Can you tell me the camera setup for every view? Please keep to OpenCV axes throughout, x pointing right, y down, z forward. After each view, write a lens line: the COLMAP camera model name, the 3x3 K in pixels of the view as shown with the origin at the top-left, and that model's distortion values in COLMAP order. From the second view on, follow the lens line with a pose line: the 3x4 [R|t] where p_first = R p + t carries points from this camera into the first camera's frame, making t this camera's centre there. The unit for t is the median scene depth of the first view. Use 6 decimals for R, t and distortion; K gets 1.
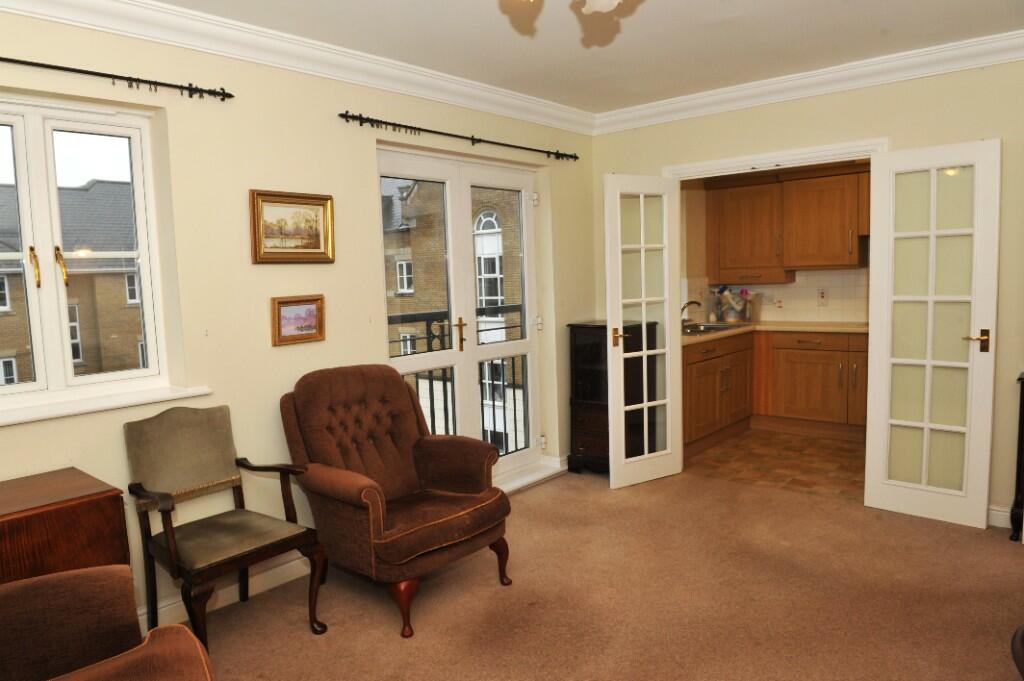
lens RADIAL K [[695.4, 0, 516.2], [0, 695.4, 334.1], [0, 0, 1]] dist [-0.049625, -0.006447]
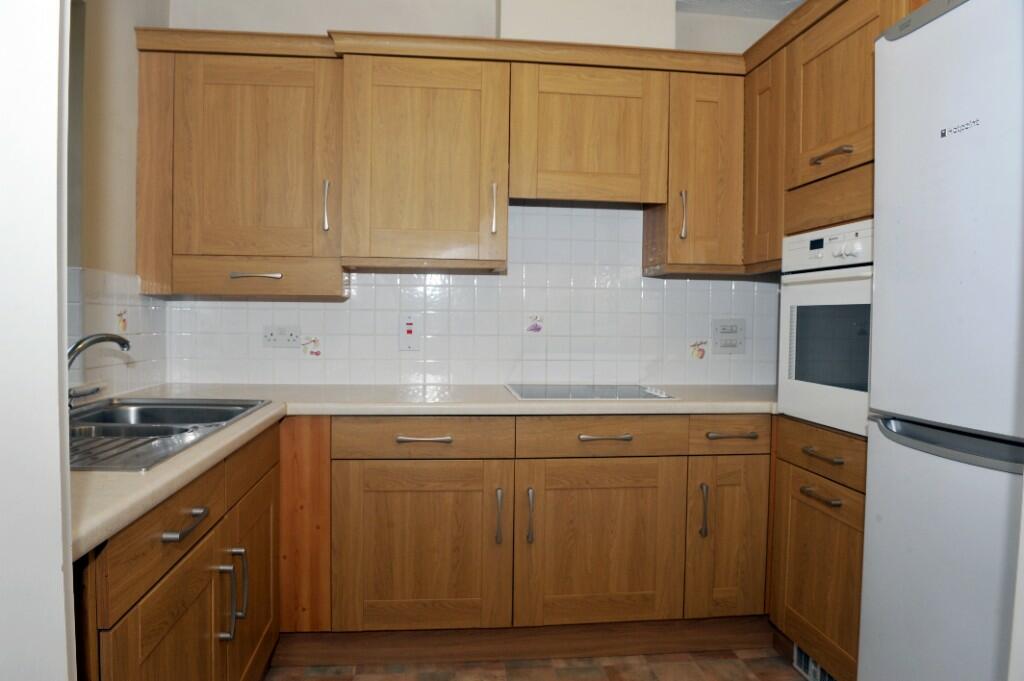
lens RADIAL K [[695.4, 0, 504.6], [0, 695.4, 339.3], [0, 0, 1]] dist [-0.049625, -0.006447]
pose [[0.688285, 0.016655, 0.725250, 0.154736], [0.036767, 0.997651, -0.057803, -0.020053], [-0.724508, 0.066450, 0.686055, 0.649613]]
